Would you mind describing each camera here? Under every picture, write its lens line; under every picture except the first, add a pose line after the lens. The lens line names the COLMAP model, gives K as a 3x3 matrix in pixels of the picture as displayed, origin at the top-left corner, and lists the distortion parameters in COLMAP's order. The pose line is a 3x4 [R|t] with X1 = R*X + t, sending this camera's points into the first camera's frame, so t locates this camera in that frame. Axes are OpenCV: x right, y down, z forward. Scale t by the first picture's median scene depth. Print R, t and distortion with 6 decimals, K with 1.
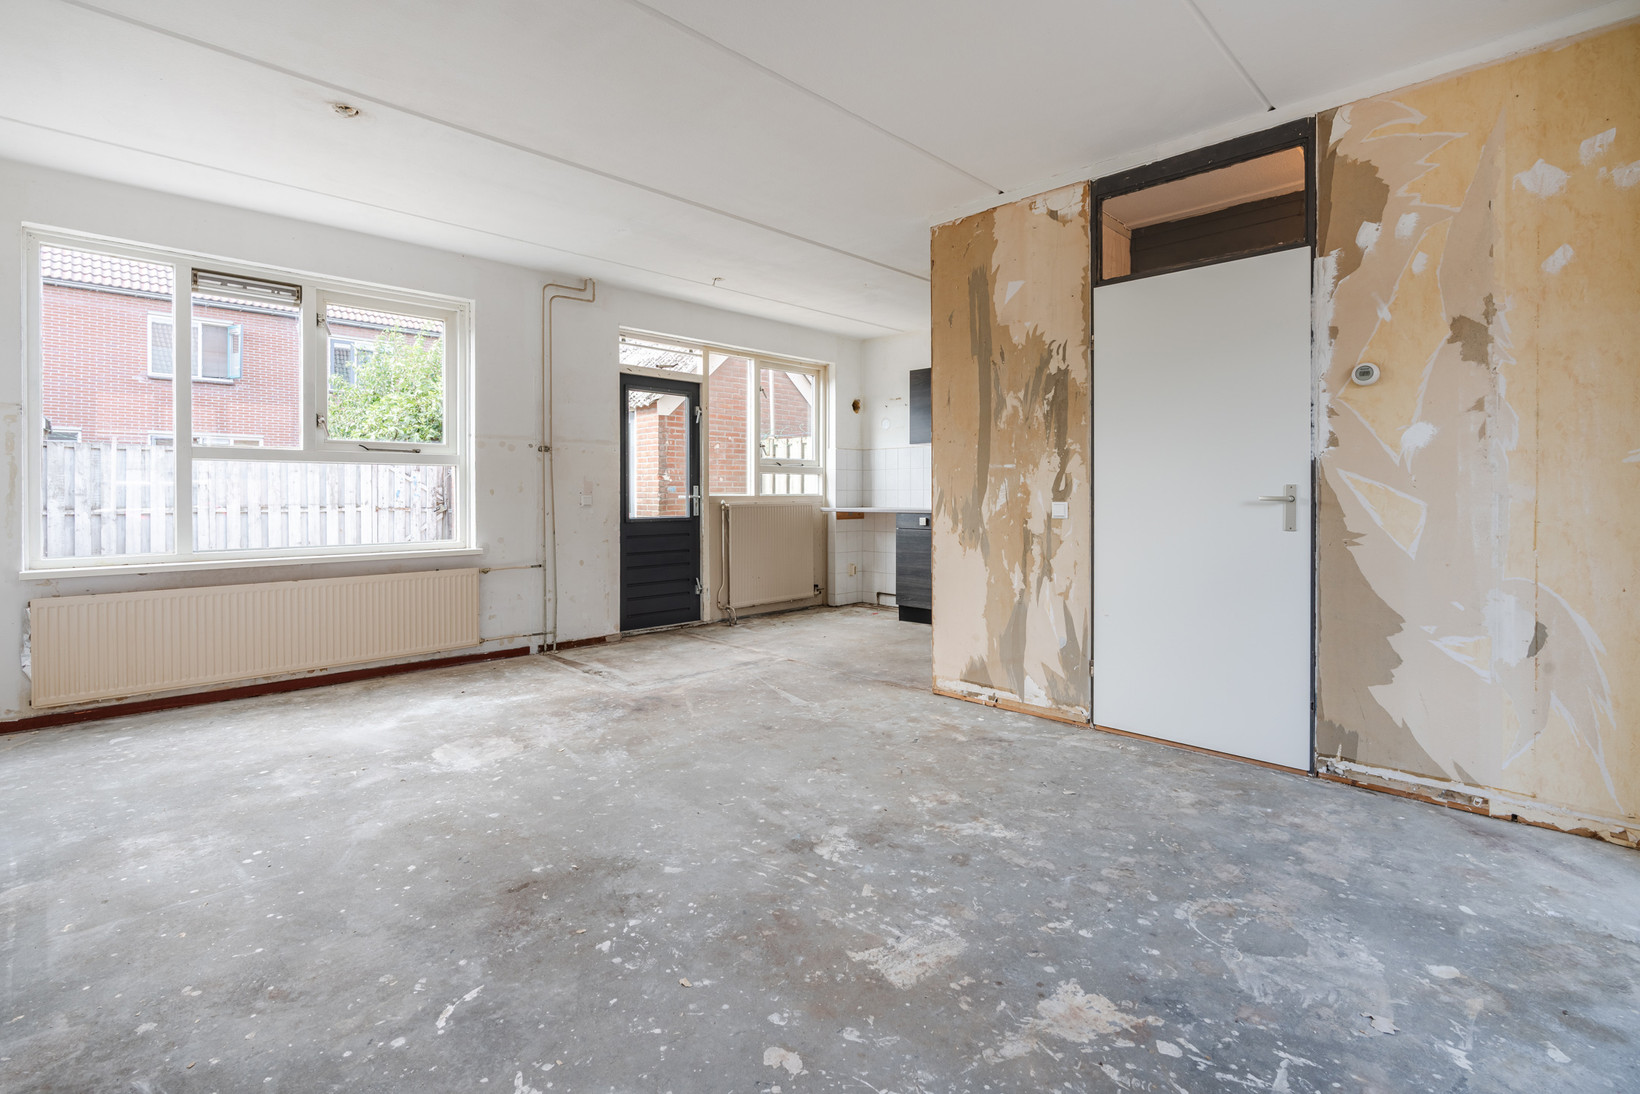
lens RADIAL K [[752.1, 0, 812.5], [0, 752.1, 499.5], [0, 0, 1]] dist [-0.017765, 0.006517]
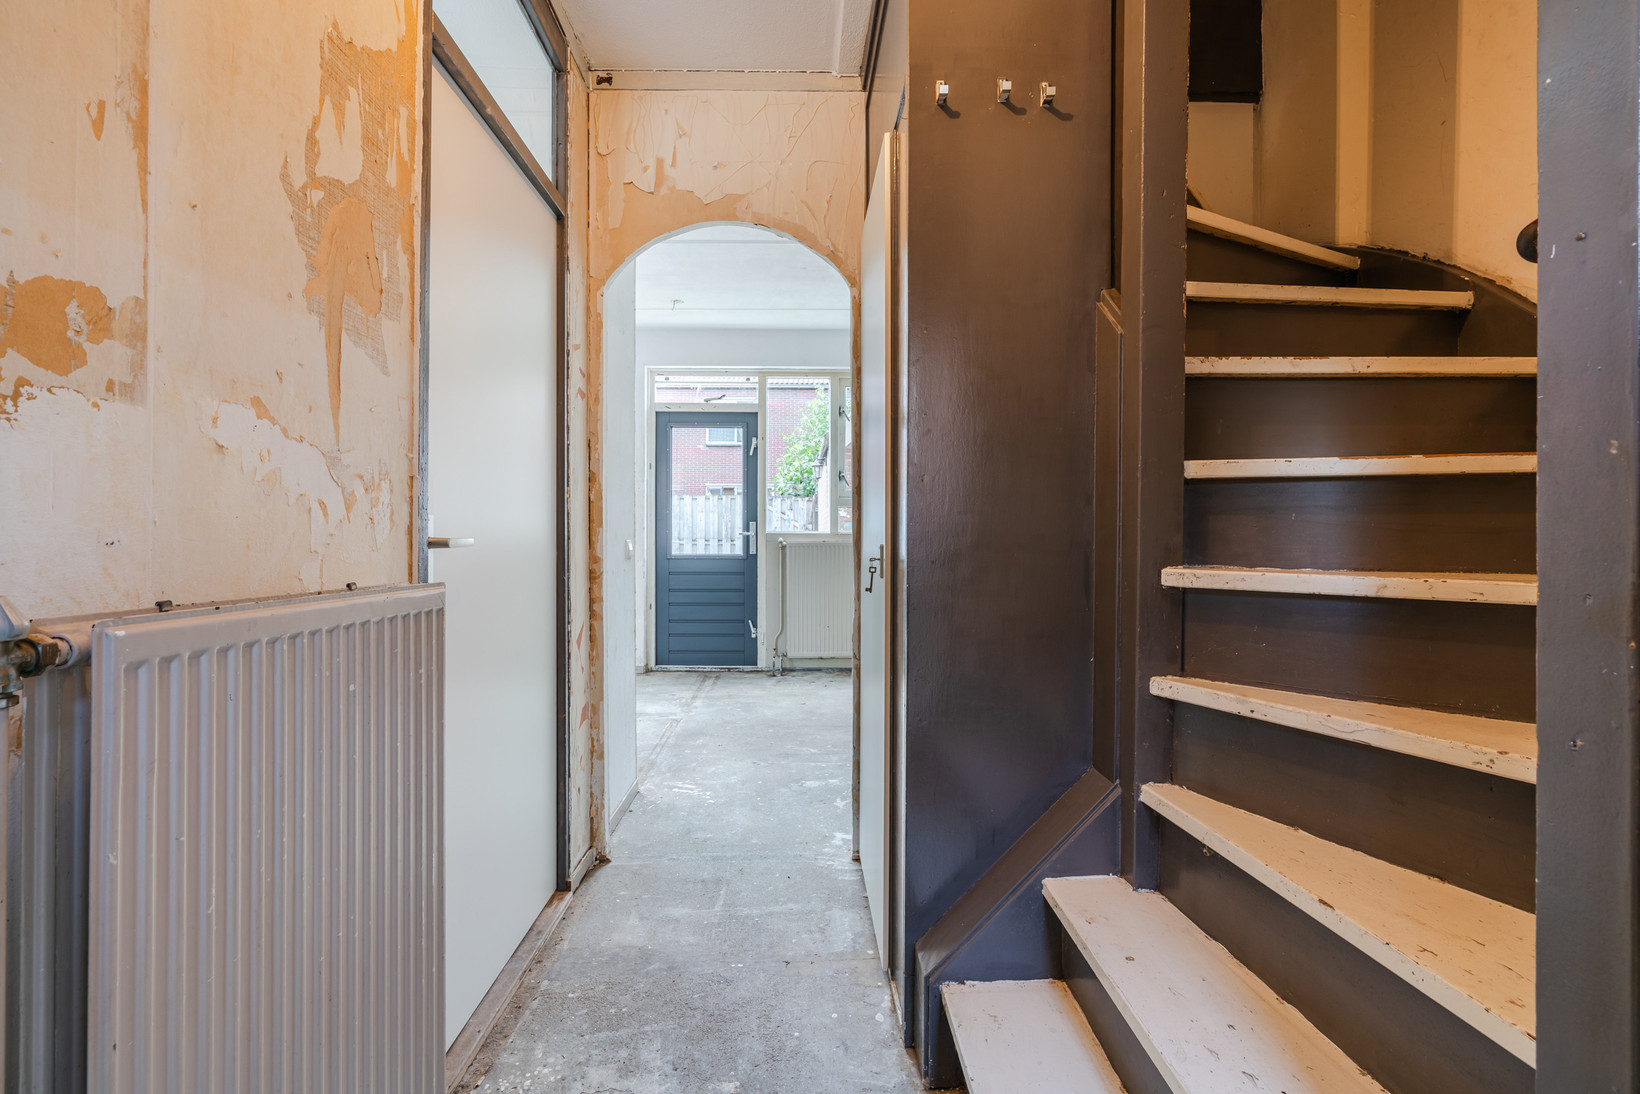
lens RADIAL K [[747.9, 0, 808.1], [0, 747.9, 533.9], [0, 0, 1]] dist [-0.017138, 0.007615]
pose [[0.716208, 0.005475, -0.697865, 0.963980], [-0.007706, 0.999970, -0.000063, -0.006556], [0.697844, 0.005422, 0.716229, 0.672234]]
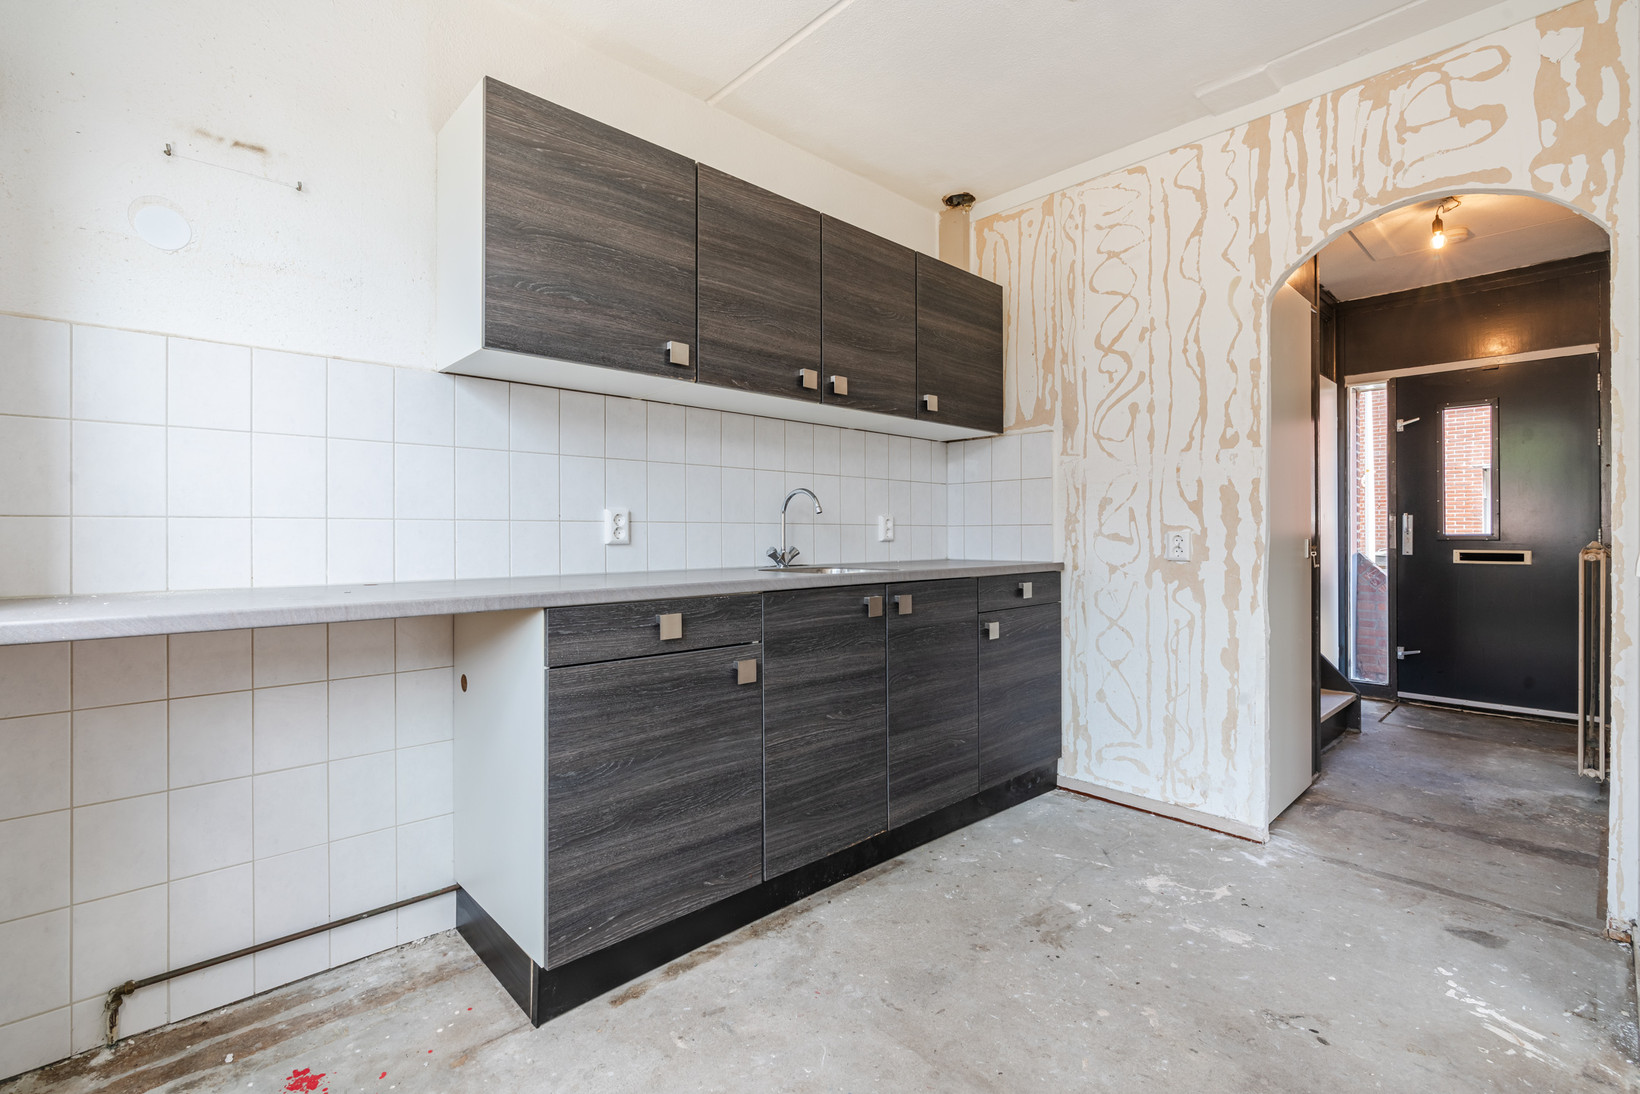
lens RADIAL K [[747.9, 0, 808.1], [0, 747.9, 533.9], [0, 0, 1]] dist [-0.017138, 0.007615]
pose [[0.031138, 0.000717, 0.999515, -0.245659], [0.009316, 0.999956, -0.001008, -0.010201], [-0.999472, 0.009342, 0.031130, 1.636111]]
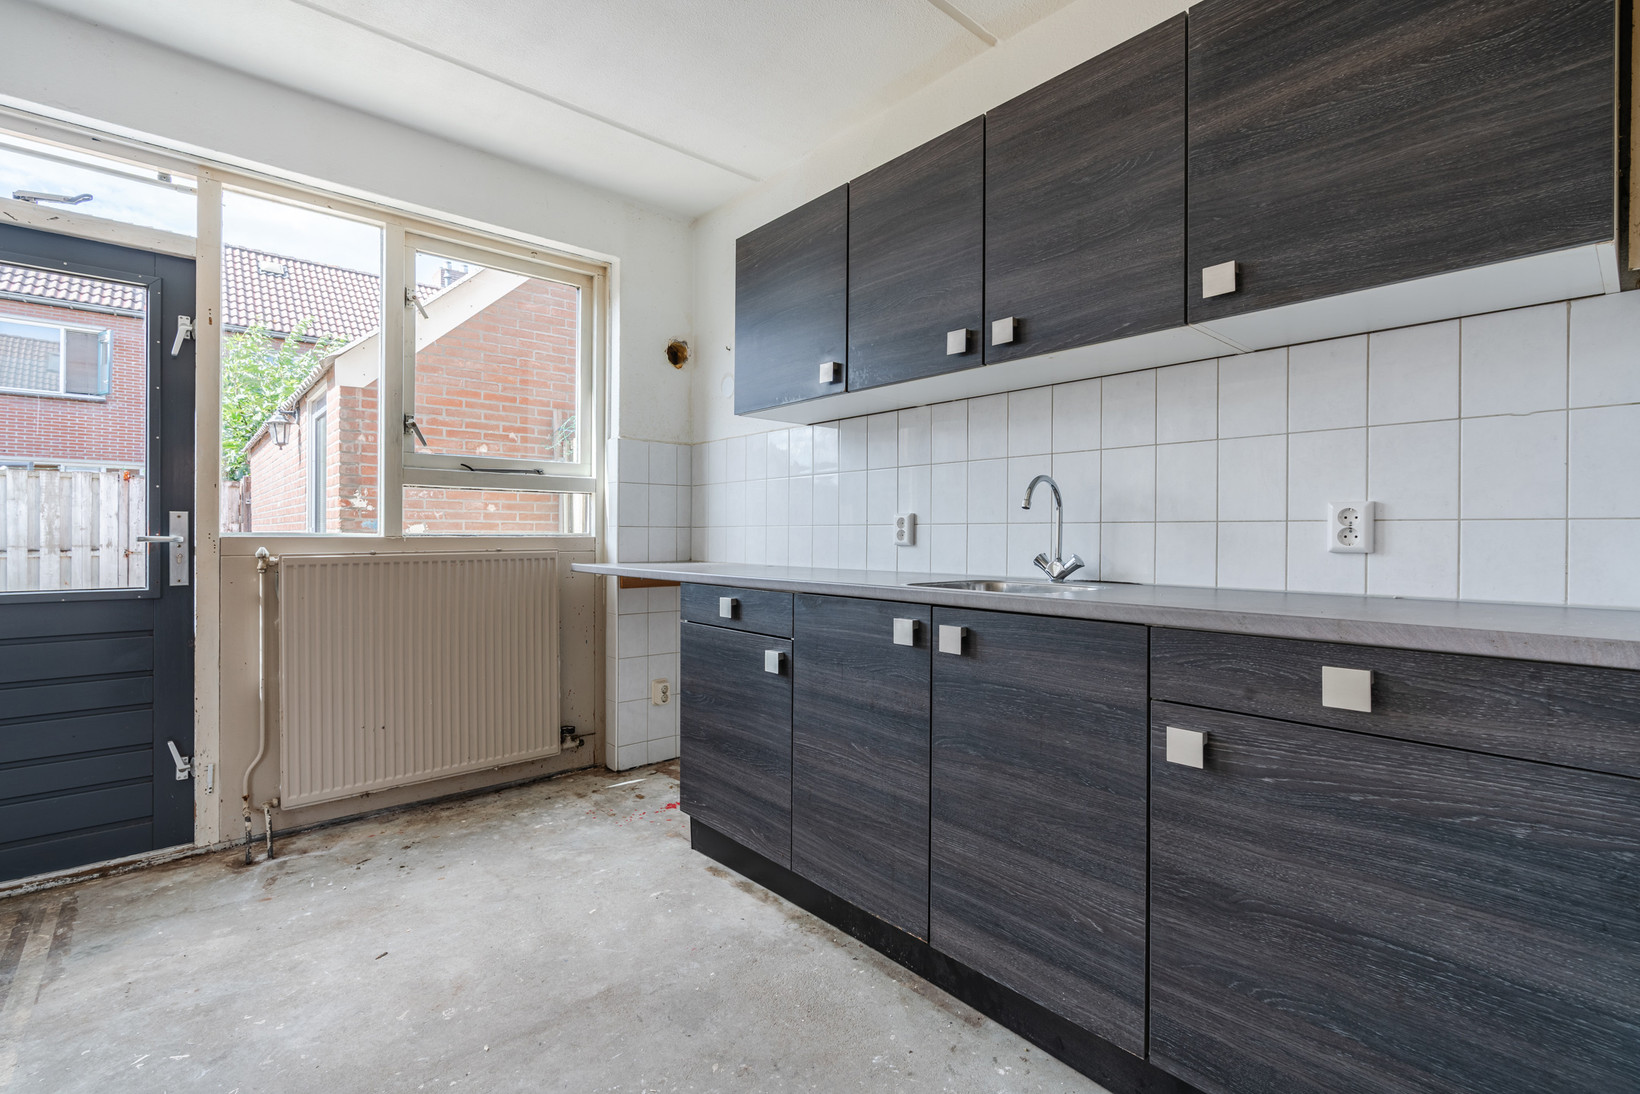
lens RADIAL K [[737.0, 0, 817.7], [0, 737.0, 538.4], [0, 0, 1]] dist [-0.016257, 0.007074]
pose [[0.998241, 0.004694, -0.059100, 0.374160], [-0.004926, 0.999981, -0.003776, -0.006978], [0.059081, 0.004060, 0.998245, 1.109687]]
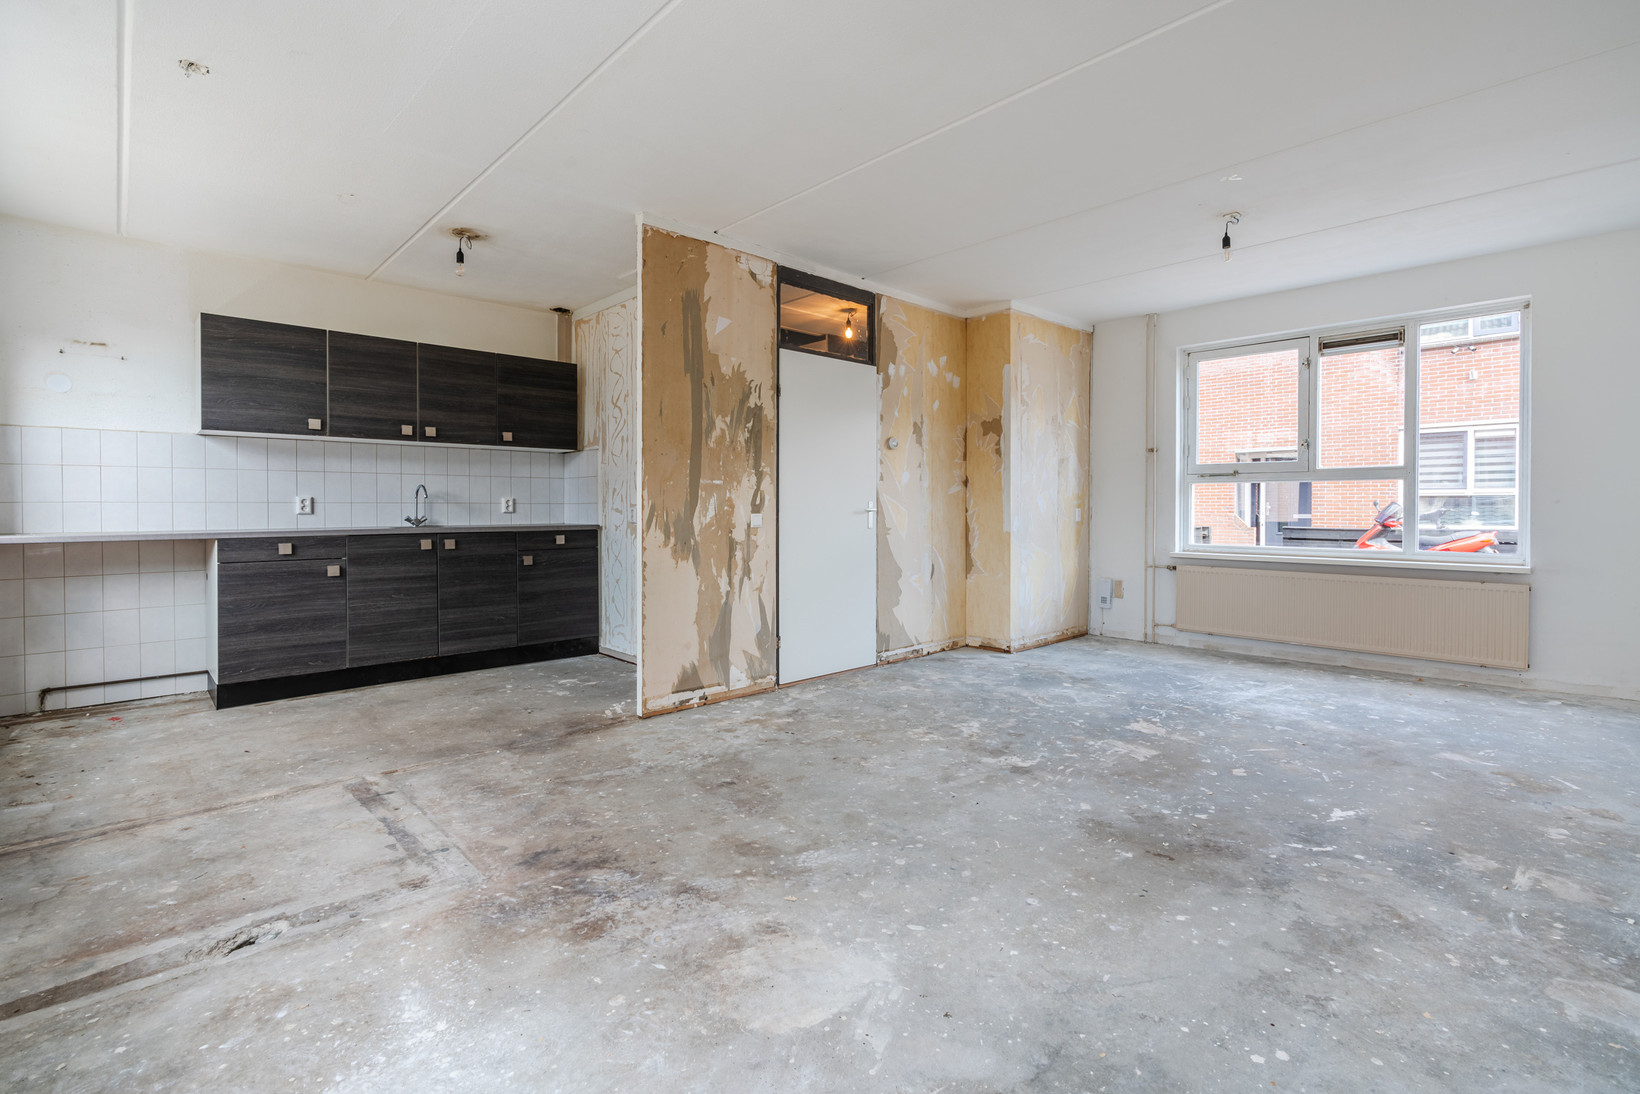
lens RADIAL K [[753.3, 0, 816.8], [0, 753.3, 517.4], [0, 0, 1]] dist [-0.016419, 0.007727]
pose [[0.028299, -0.013457, 0.999509, -0.898104], [0.009404, 0.999869, 0.013196, -0.005983], [-0.999555, 0.009026, 0.028422, 0.873404]]
